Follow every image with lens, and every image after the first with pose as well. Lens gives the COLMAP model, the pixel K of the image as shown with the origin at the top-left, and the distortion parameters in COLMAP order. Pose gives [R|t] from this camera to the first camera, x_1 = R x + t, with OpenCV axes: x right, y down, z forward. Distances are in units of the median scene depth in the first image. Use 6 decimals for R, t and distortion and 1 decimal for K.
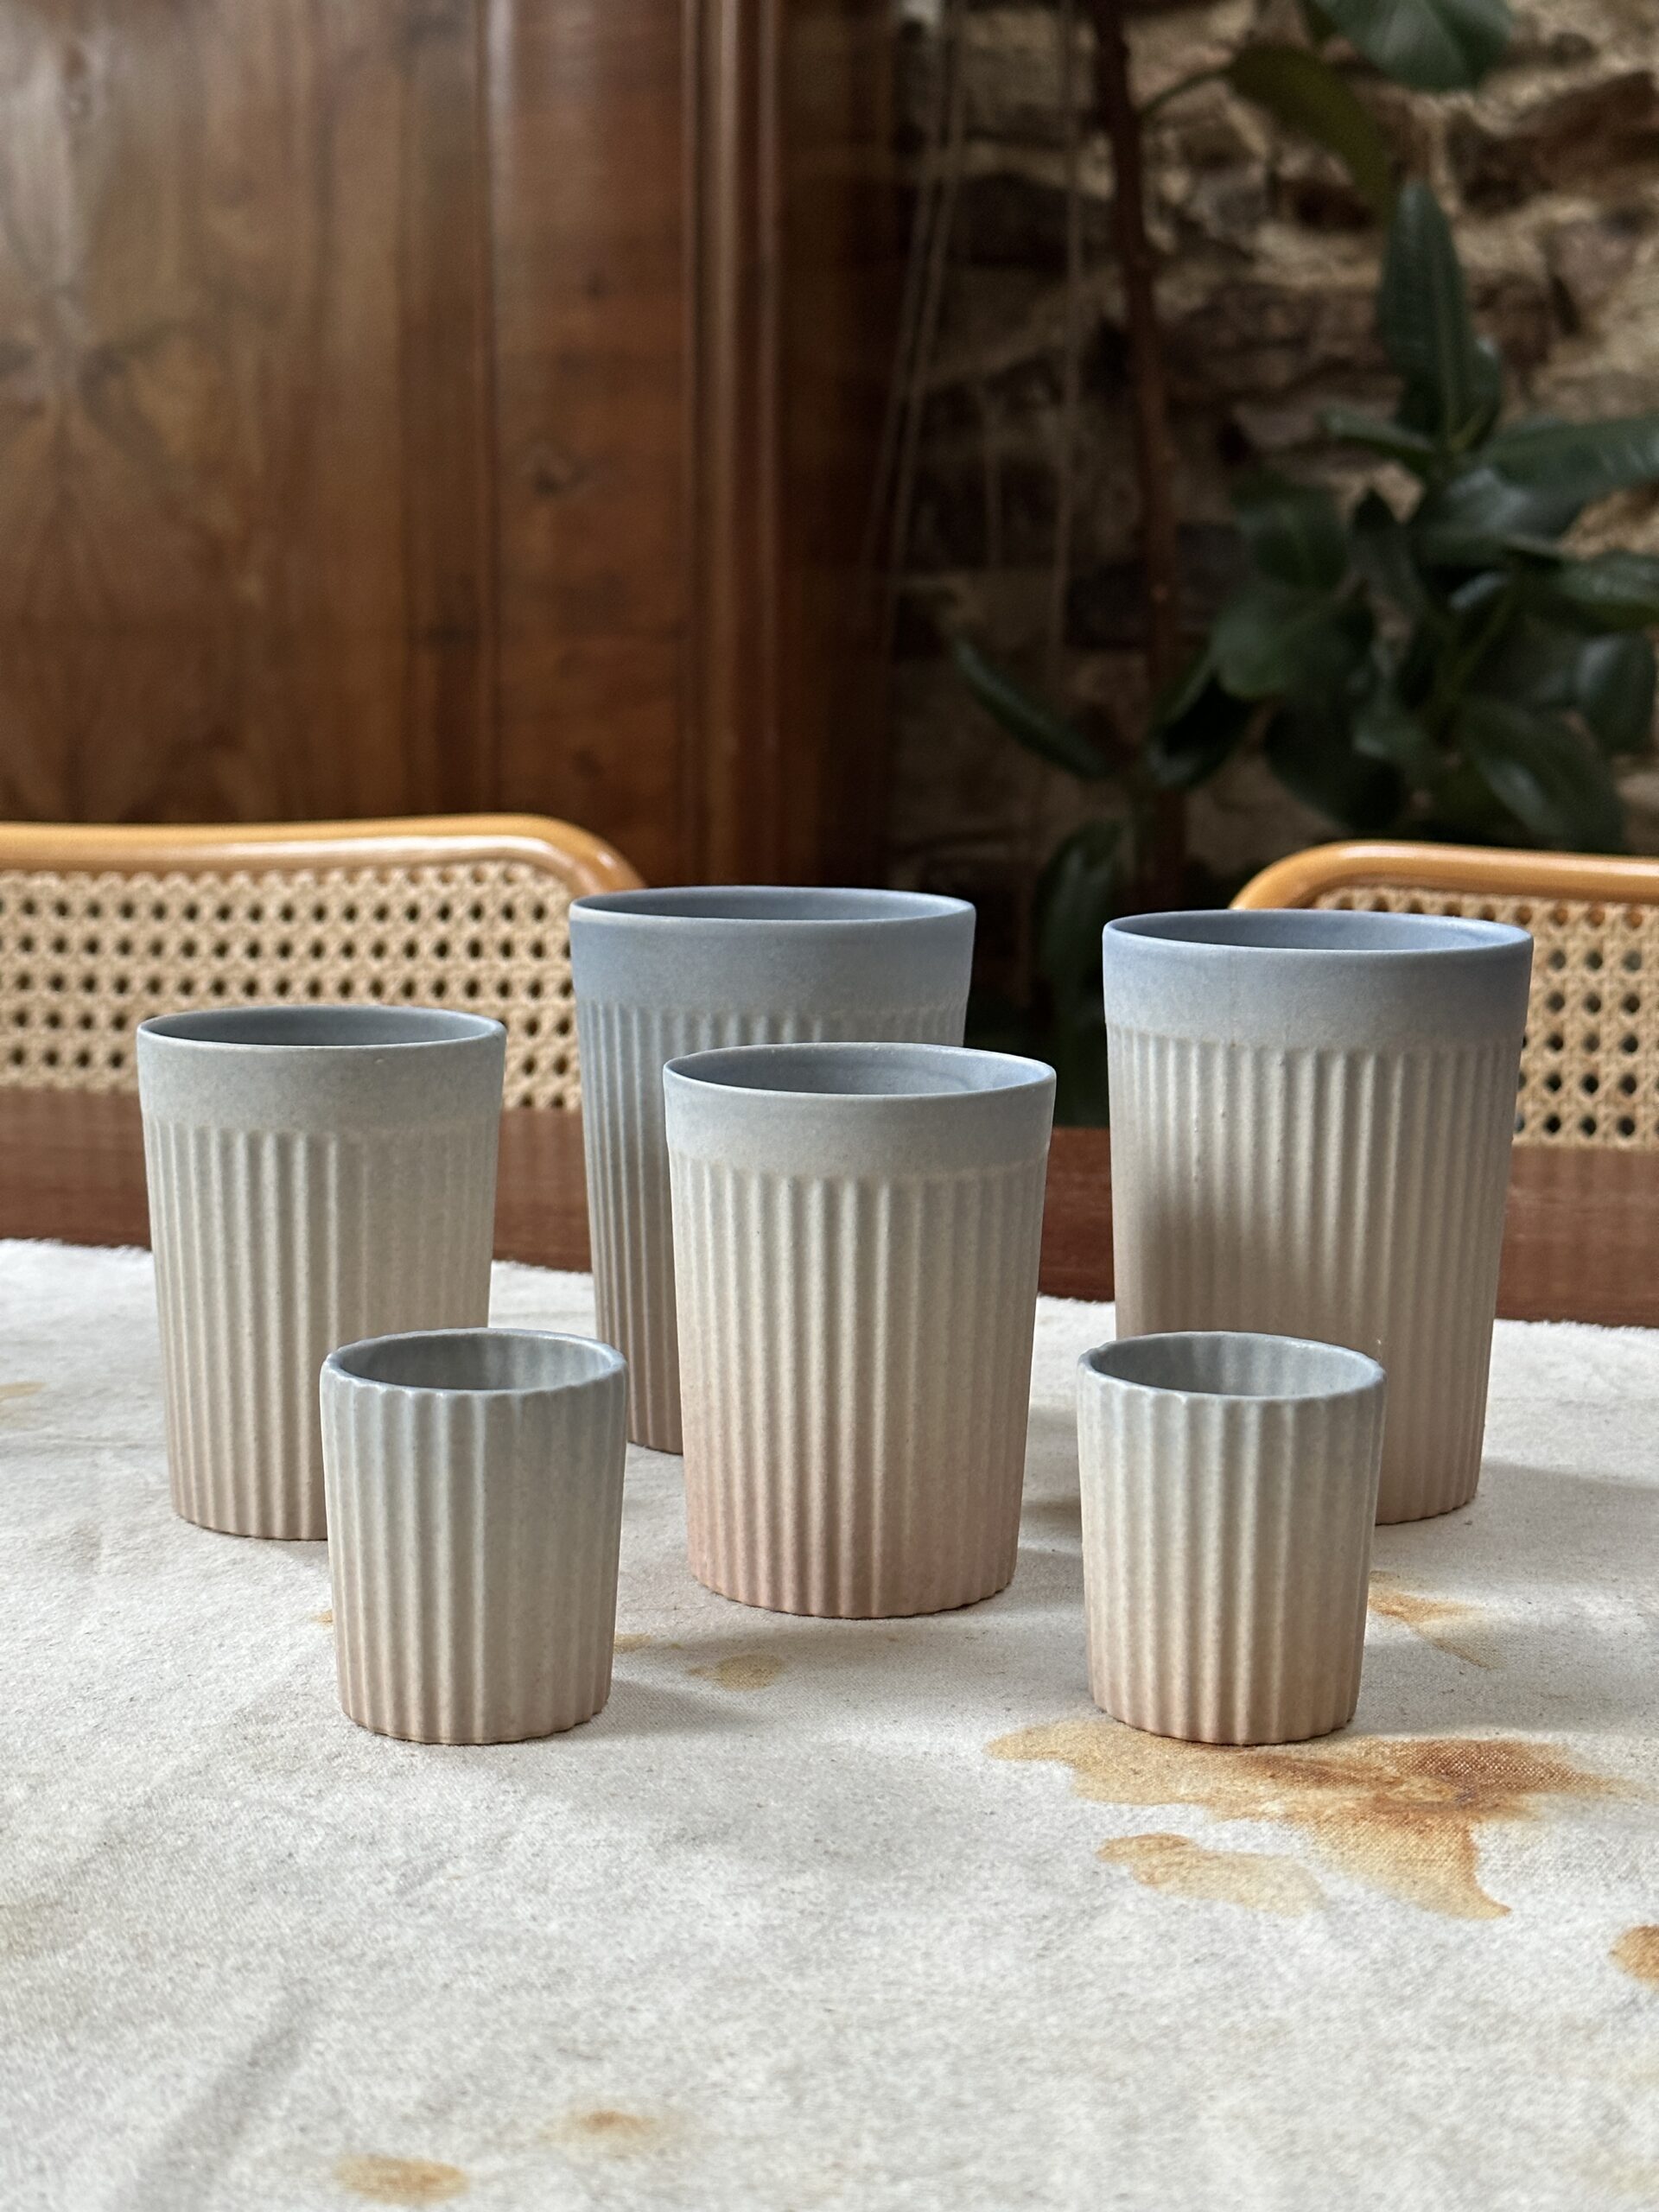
lens RADIAL K [[3157.7, 0, 827.9], [0, 3157.7, 1103.8], [0, 0, 1]] dist [0.138825, -0.051734]
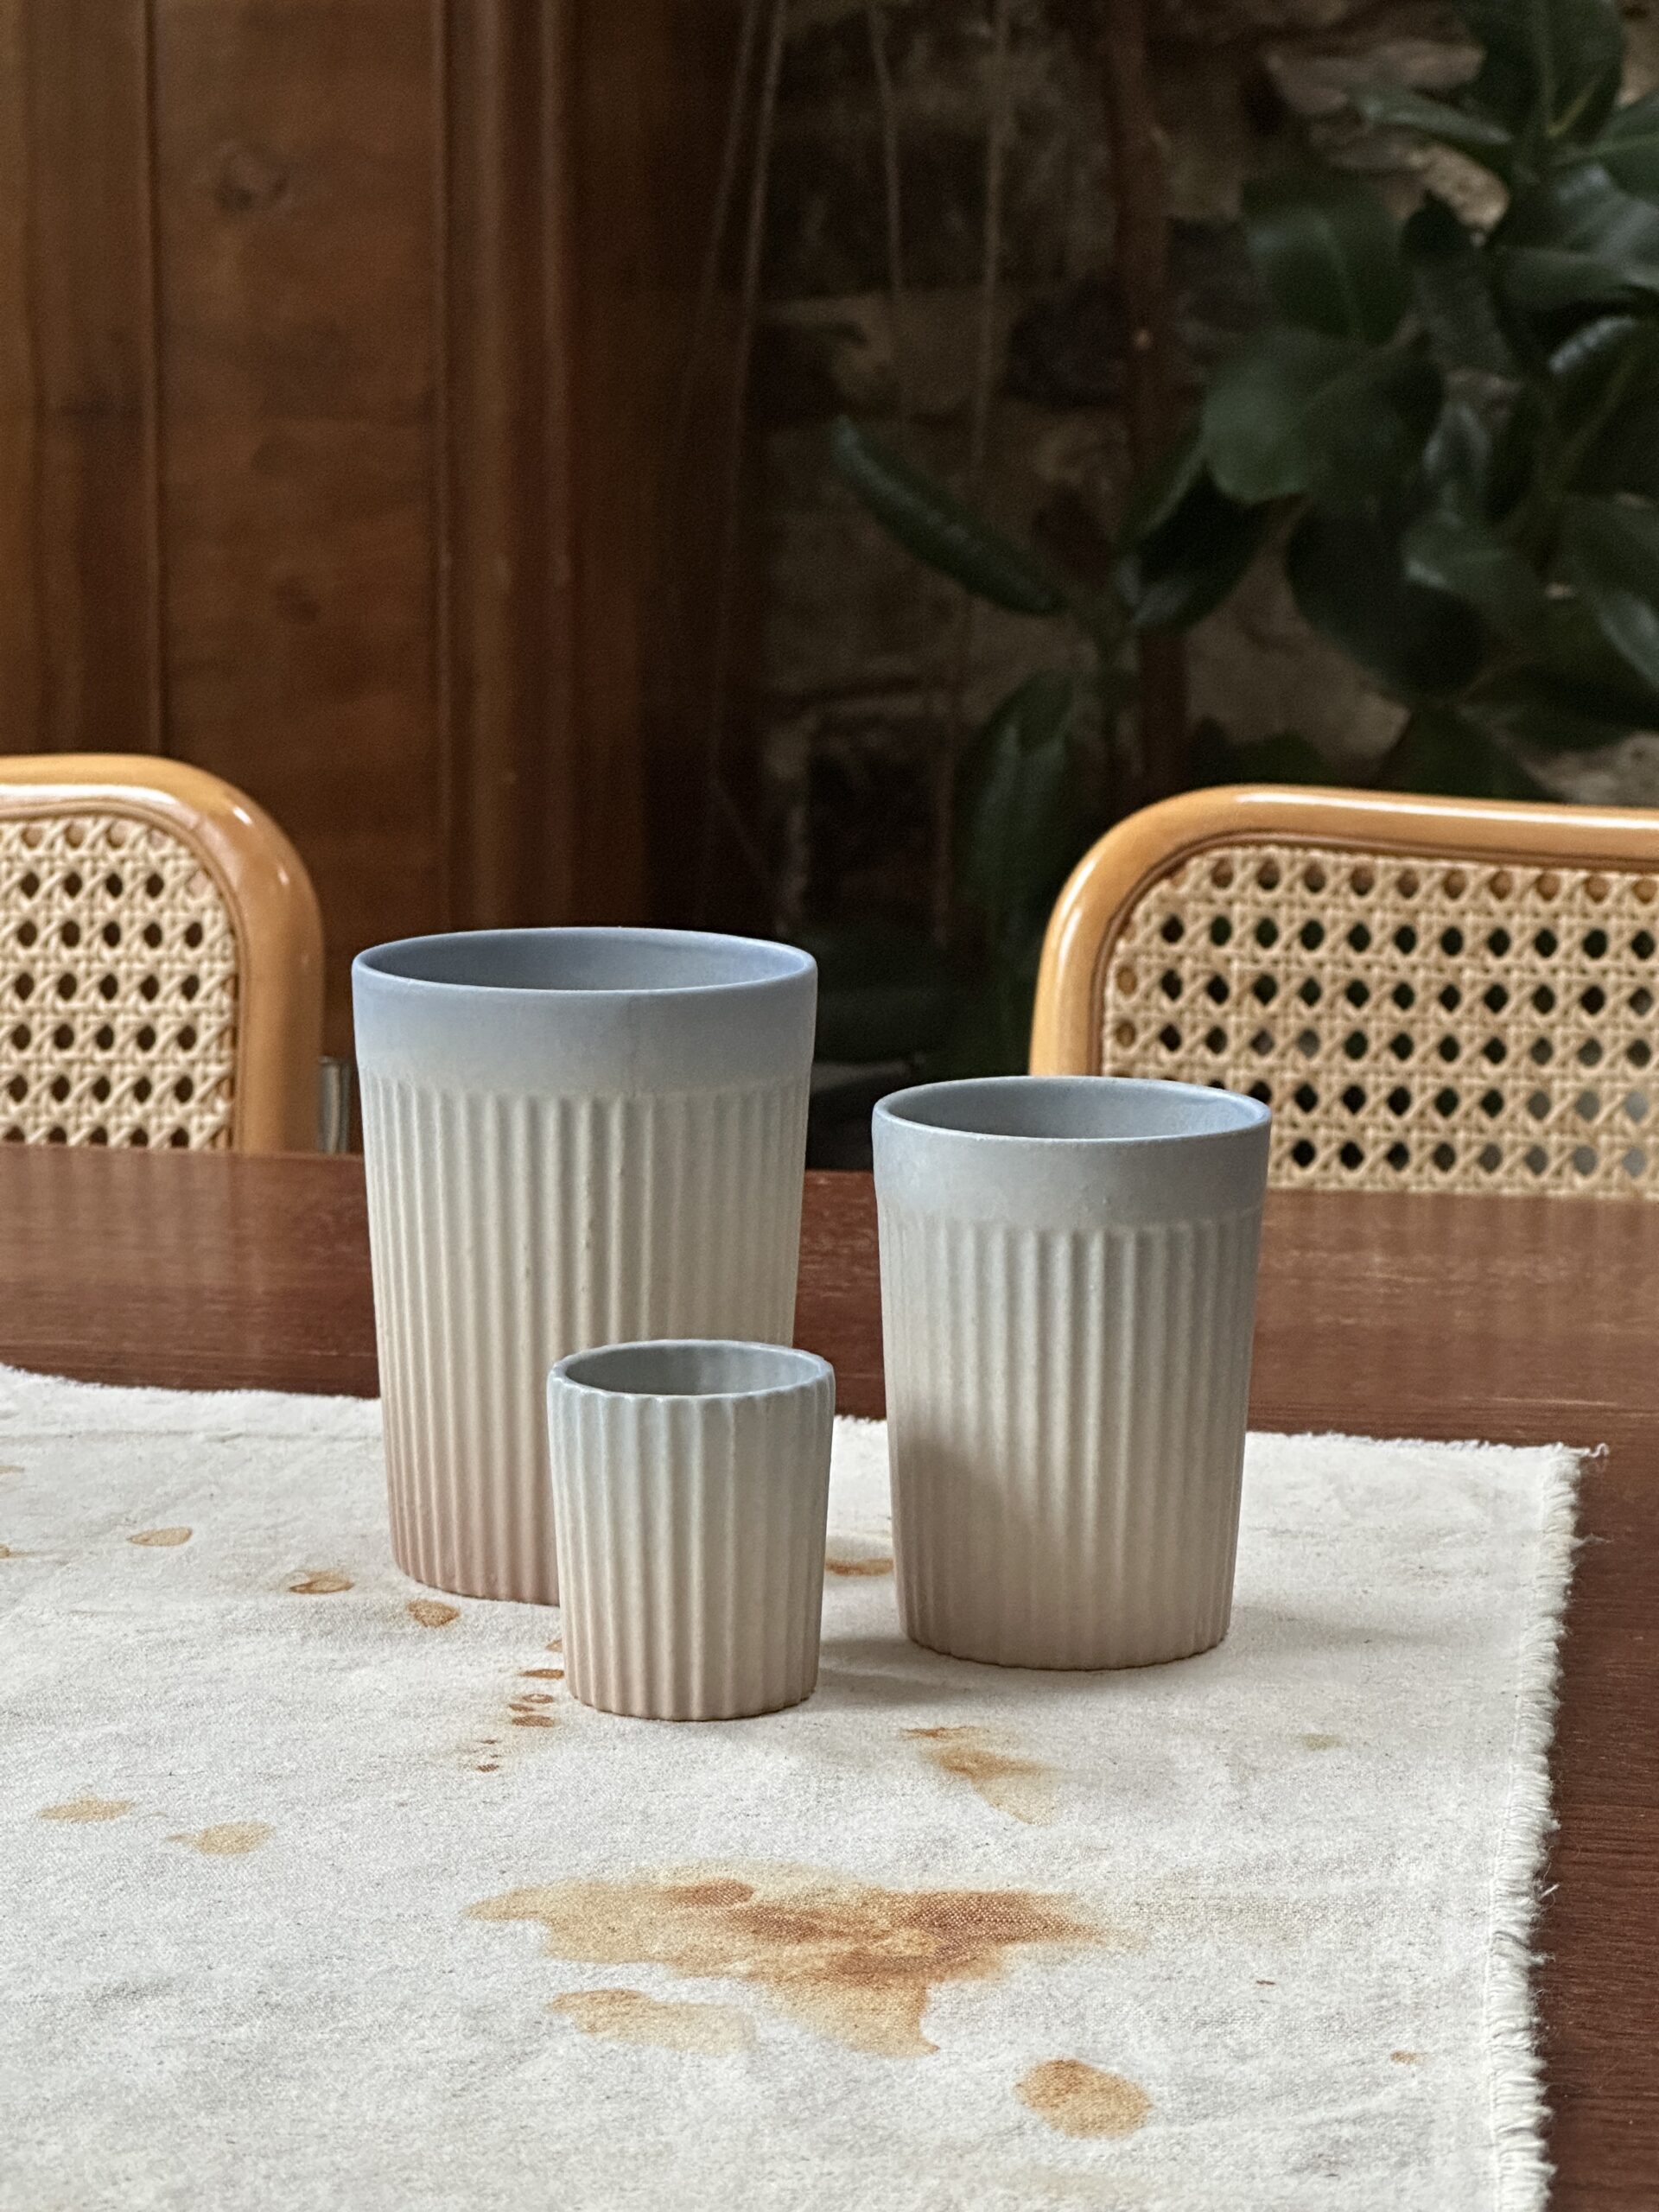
lens RADIAL K [[4907.7, 0, 831.3], [0, 4907.7, 1107.4], [0, 0, 1]] dist [0.212420, -0.981432]
pose [[0.999851, -0.004899, 0.016530, 0.058516], [0.004703, 0.999919, 0.011859, -0.023816], [-0.016587, -0.011779, 0.999793, -0.207576]]
